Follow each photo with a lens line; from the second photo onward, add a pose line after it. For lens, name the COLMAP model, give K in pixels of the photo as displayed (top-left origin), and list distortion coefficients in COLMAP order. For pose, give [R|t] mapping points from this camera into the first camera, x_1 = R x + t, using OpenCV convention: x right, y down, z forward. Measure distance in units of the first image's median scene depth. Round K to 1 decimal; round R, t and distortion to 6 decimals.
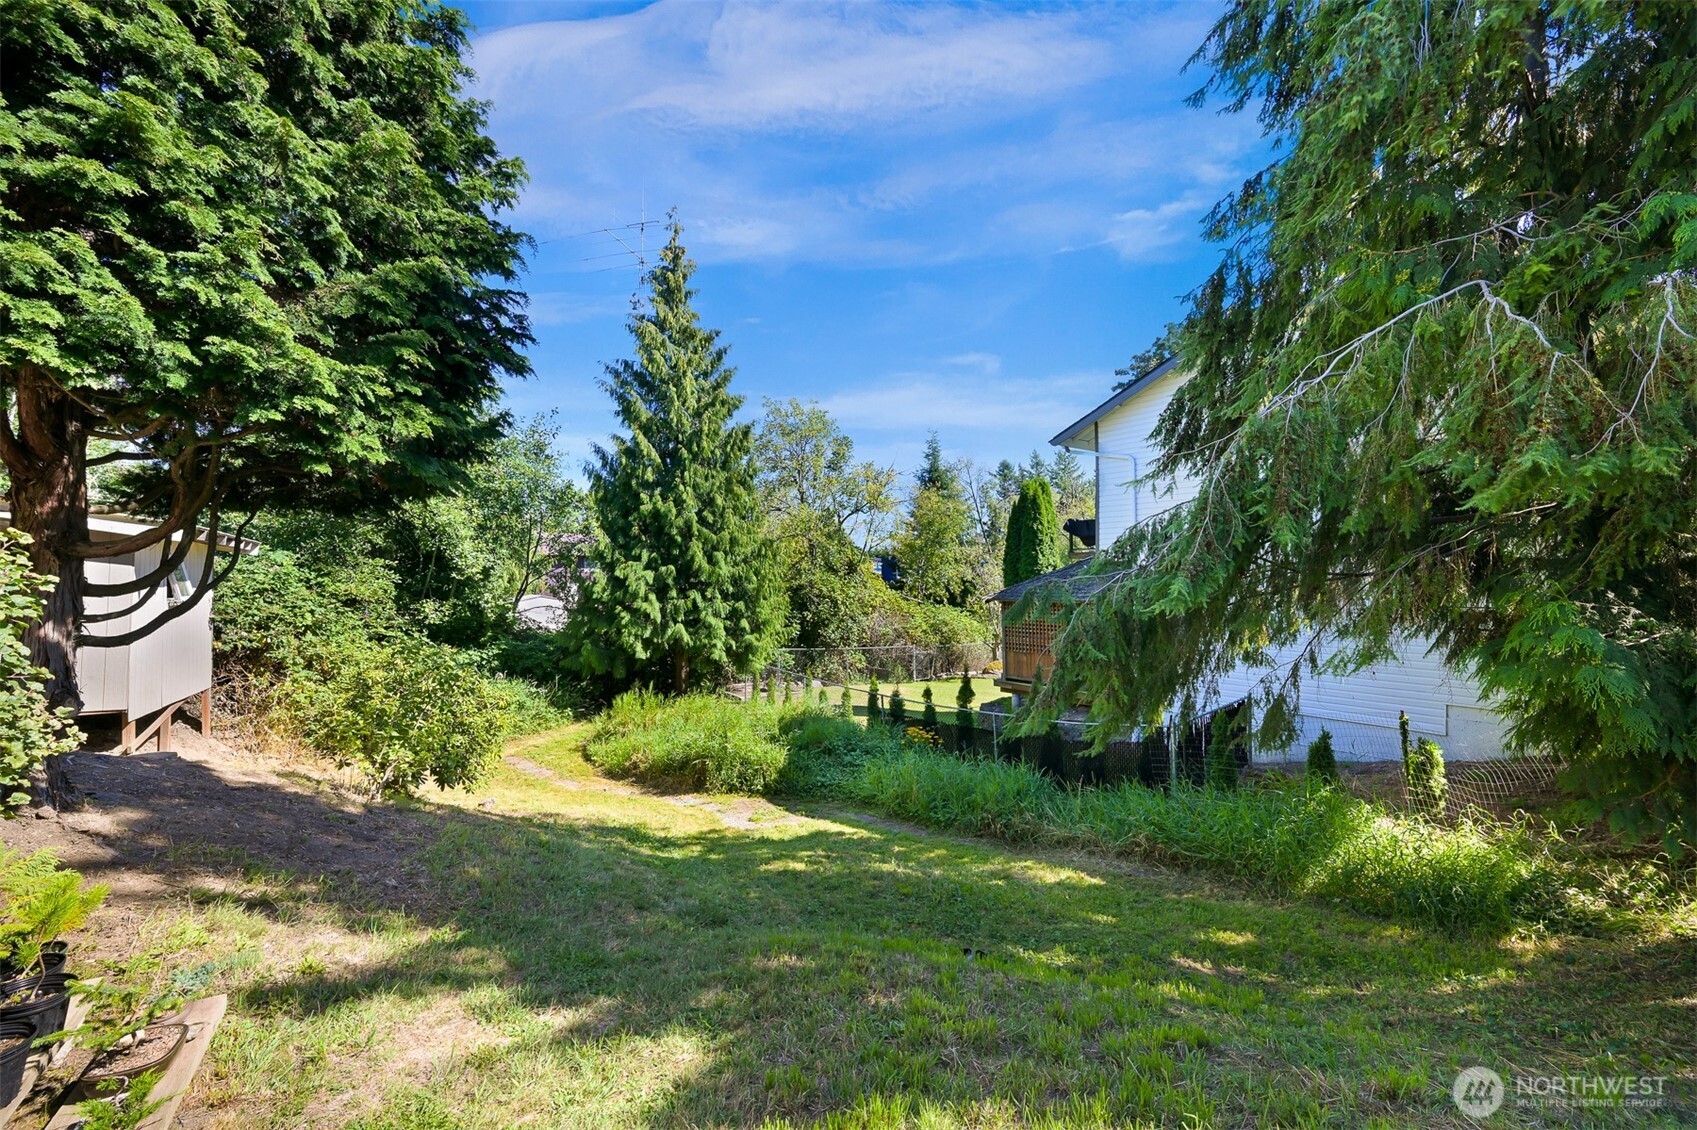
lens RADIAL K [[664.0, 0, 854.0], [0, 664.0, 577.0], [0, 0, 1]] dist [-0.000931, -0.000070]
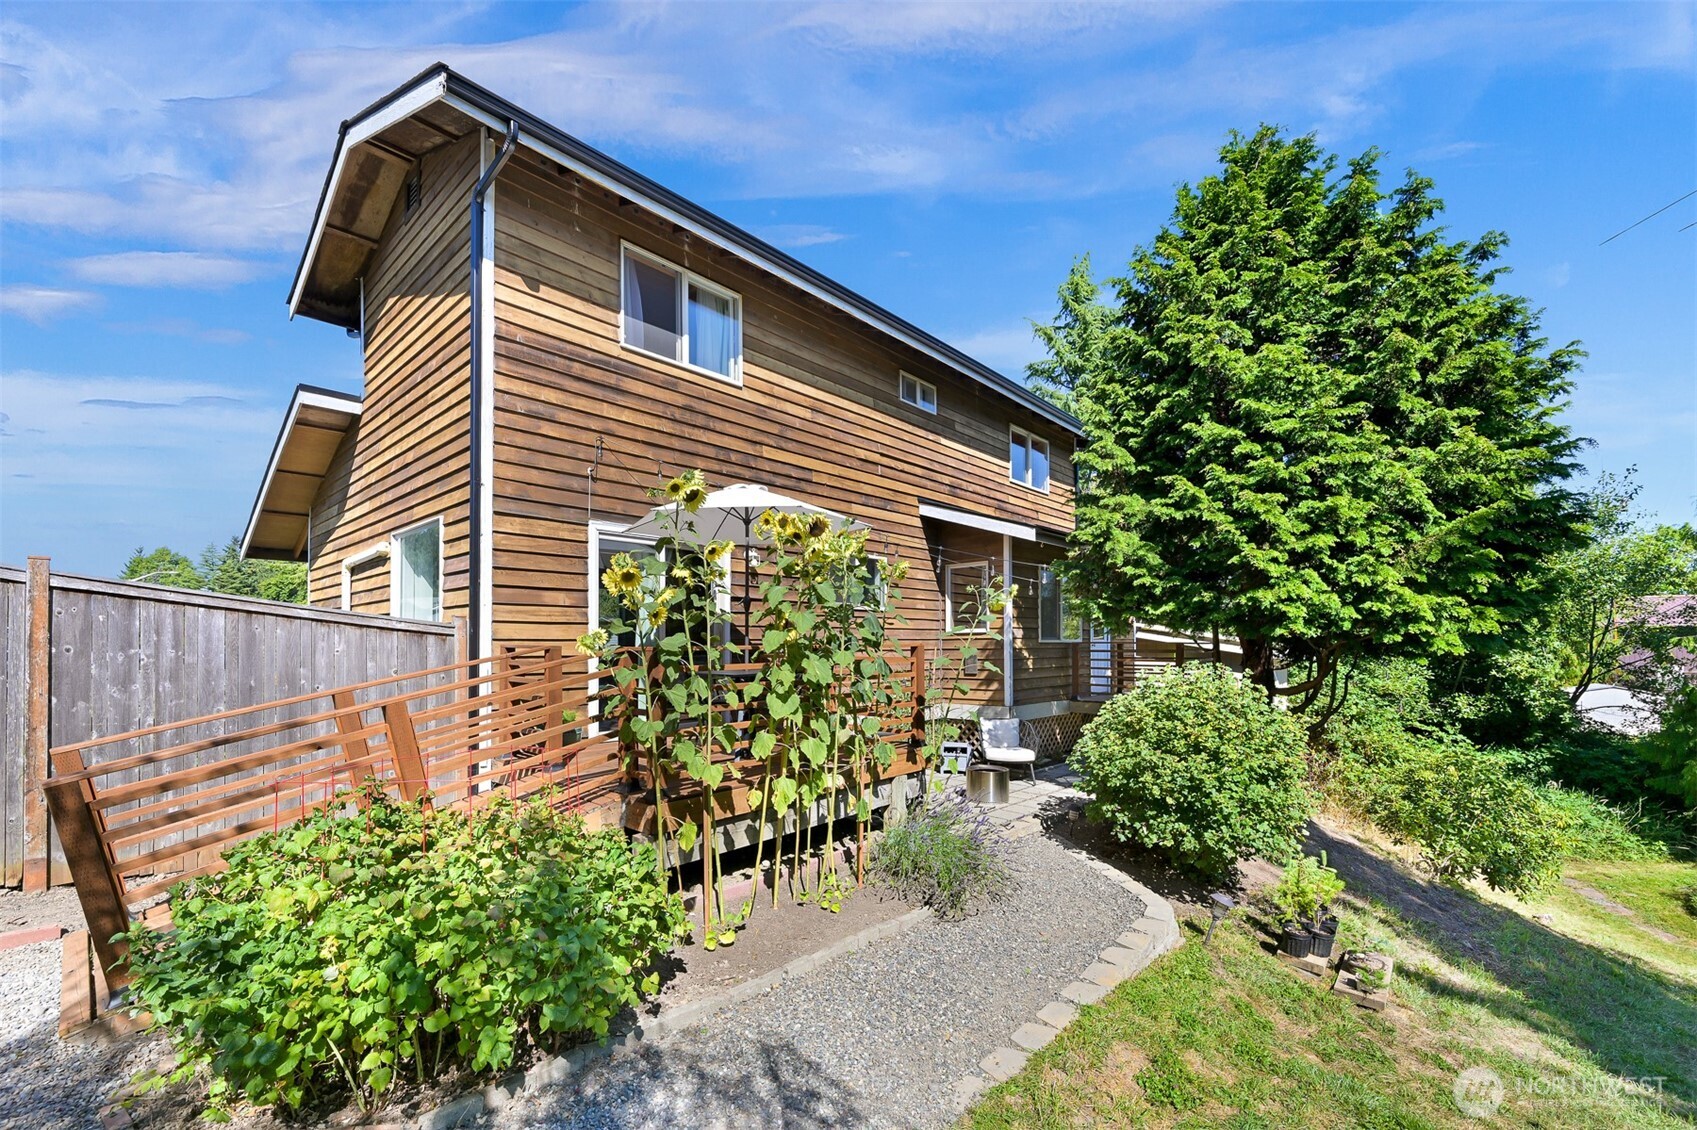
lens RADIAL K [[697.4, 0, 849.9], [0, 697.4, 635.9], [0, 0, 1]] dist [-0.000380, 0.000428]
pose [[0.293902, -0.009257, -0.955791, 0.178676], [0.007611, 0.999944, -0.007344, -0.101944], [0.955805, -0.005116, 0.293956, -0.363990]]
